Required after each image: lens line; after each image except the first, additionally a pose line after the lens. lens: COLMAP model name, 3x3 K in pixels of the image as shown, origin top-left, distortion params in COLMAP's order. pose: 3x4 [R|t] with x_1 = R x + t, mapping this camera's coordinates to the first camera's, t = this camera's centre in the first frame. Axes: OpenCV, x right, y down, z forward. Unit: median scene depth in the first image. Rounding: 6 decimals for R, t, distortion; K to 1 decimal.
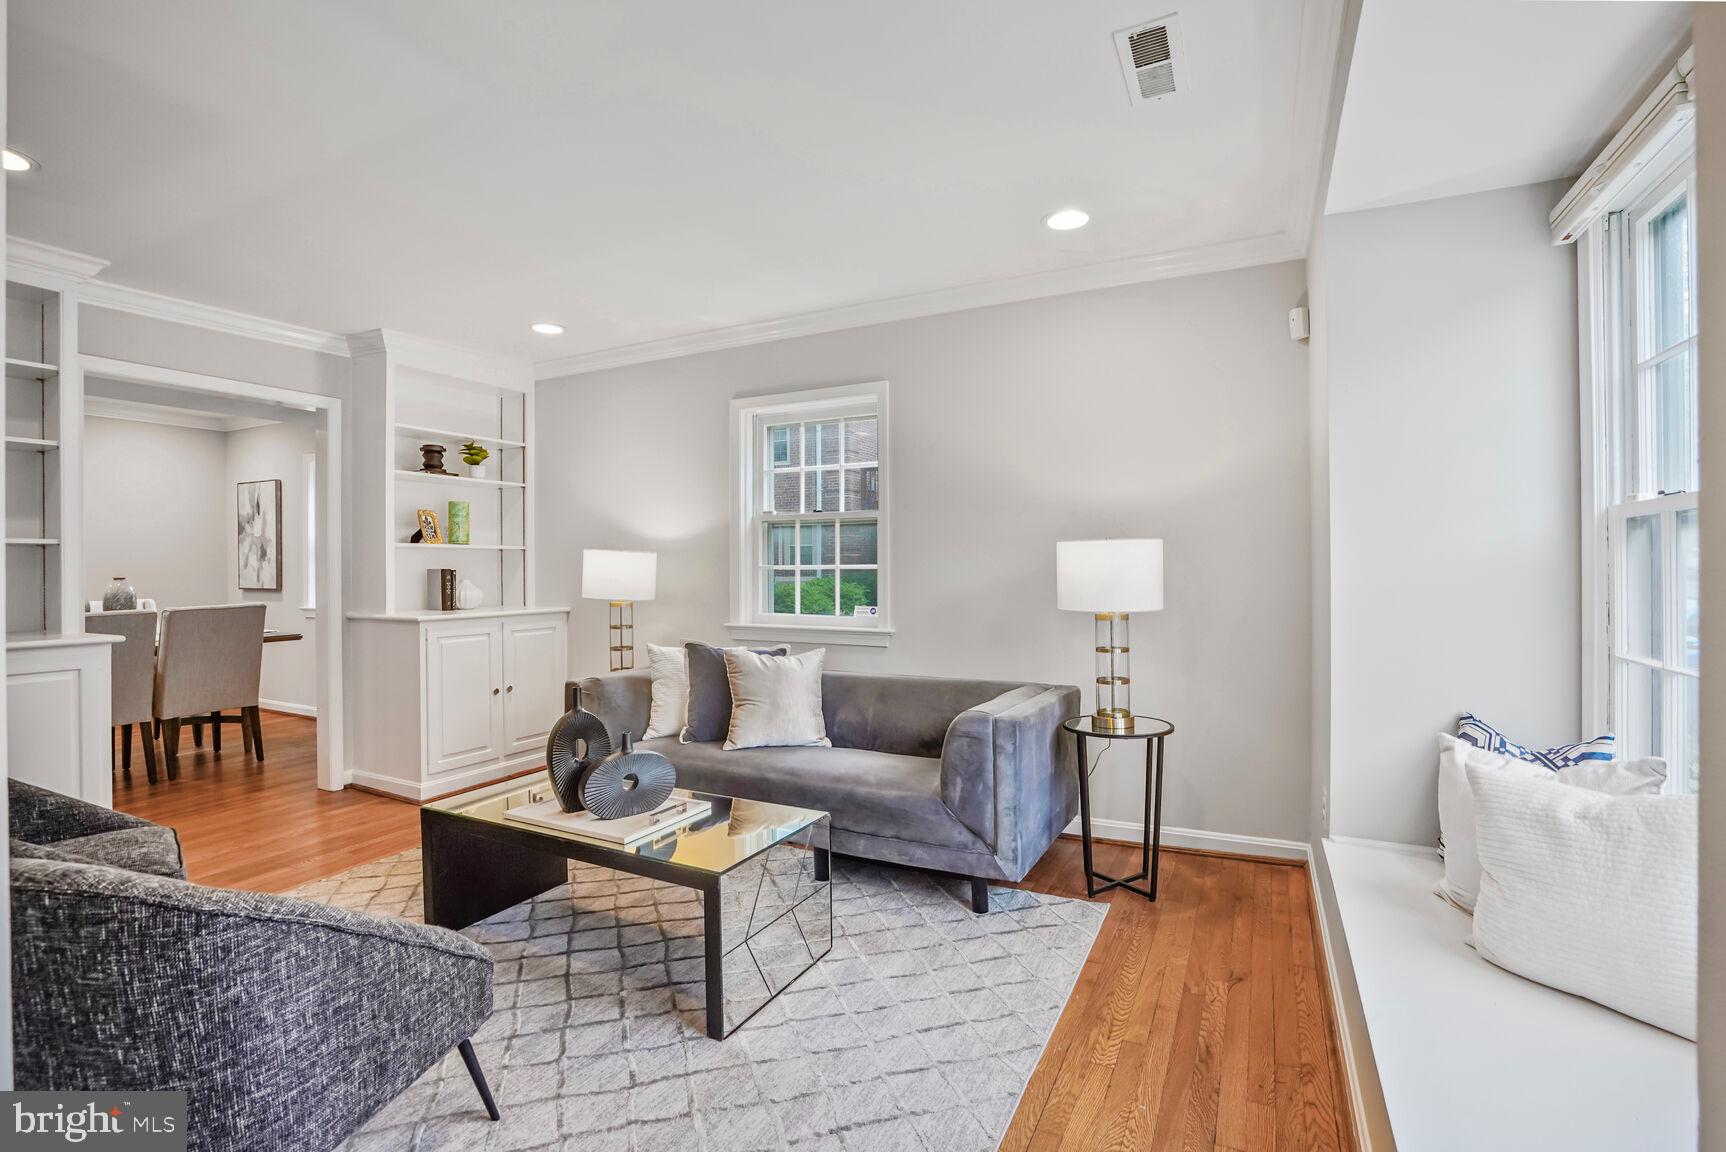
lens RADIAL K [[811.4, 0, 830.3], [0, 811.4, 569.2], [0, 0, 1]] dist [-0.041897, 0.014705]
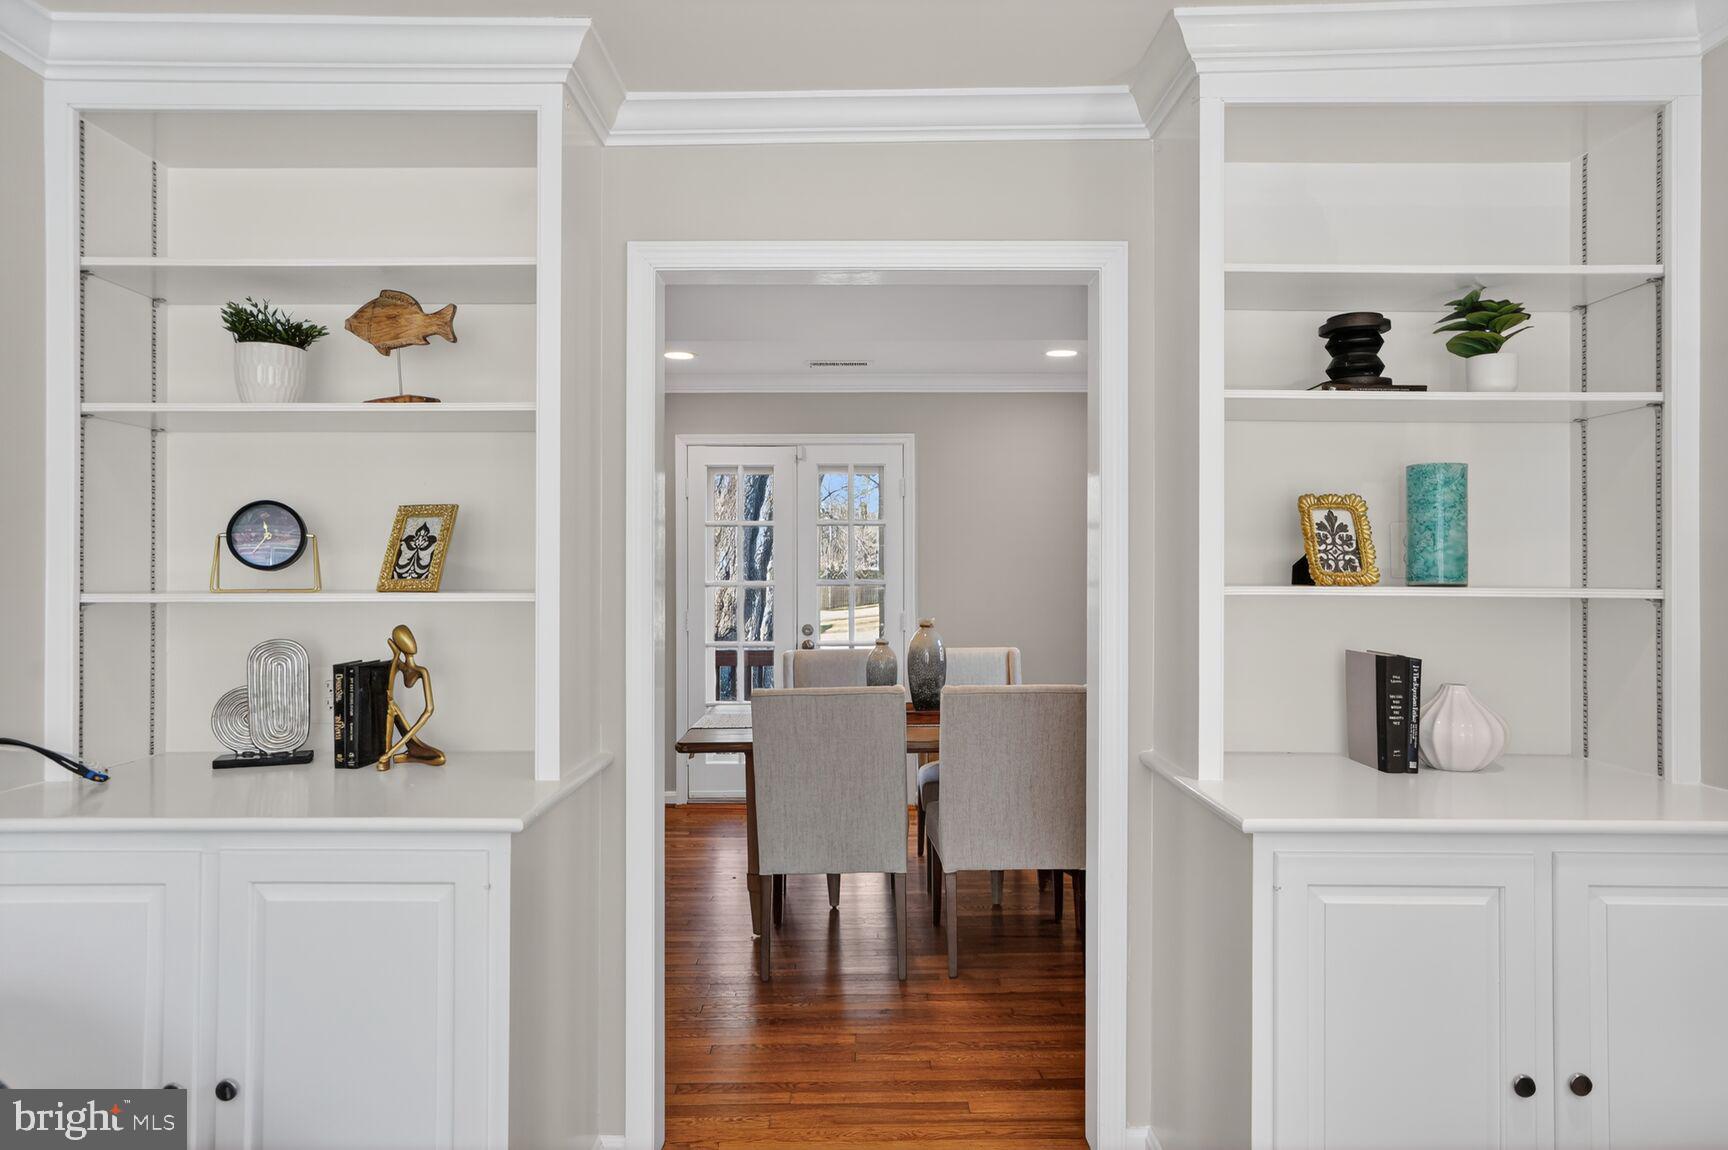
lens RADIAL K [[1013.6, 0, 864.6], [0, 1013.6, 564.2], [0, 0, 1]] dist [-0.005088, 0.000082]
pose [[0.472502, 0.000820, -0.881329, -0.254054], [-0.009045, 0.999951, -0.003919, -0.048828], [0.881283, 0.009823, 0.472486, 0.768416]]
